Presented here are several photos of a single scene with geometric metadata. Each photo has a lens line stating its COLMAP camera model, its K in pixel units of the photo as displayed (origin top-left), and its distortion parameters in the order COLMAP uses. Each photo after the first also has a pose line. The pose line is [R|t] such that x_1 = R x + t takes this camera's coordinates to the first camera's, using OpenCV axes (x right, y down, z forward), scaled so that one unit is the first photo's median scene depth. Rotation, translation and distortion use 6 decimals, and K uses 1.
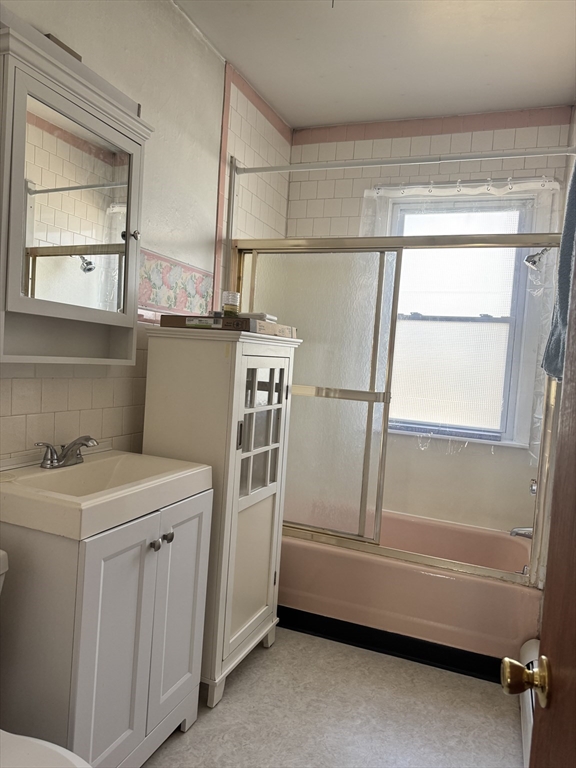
lens RADIAL K [[549.0, 0, 286.0], [0, 549.0, 383.8], [0, 0, 1]] dist [0.070066, -0.128352]
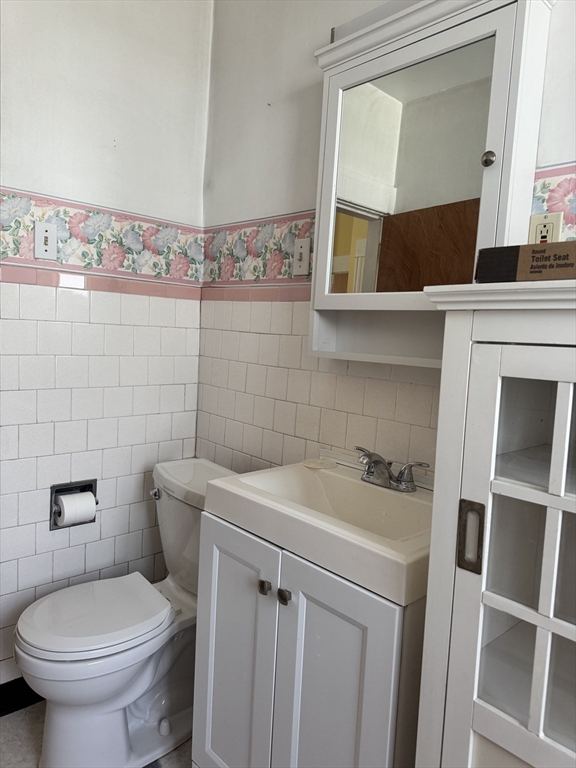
lens RADIAL K [[561.4, 0, 286.3], [0, 561.4, 362.2], [0, 0, 1]] dist [0.070346, -0.046716]
pose [[-0.432511, -0.050659, -0.900204, 0.512568], [-0.133635, 0.990995, 0.008439, -0.031782], [0.891670, 0.123949, -0.435386, 1.430224]]
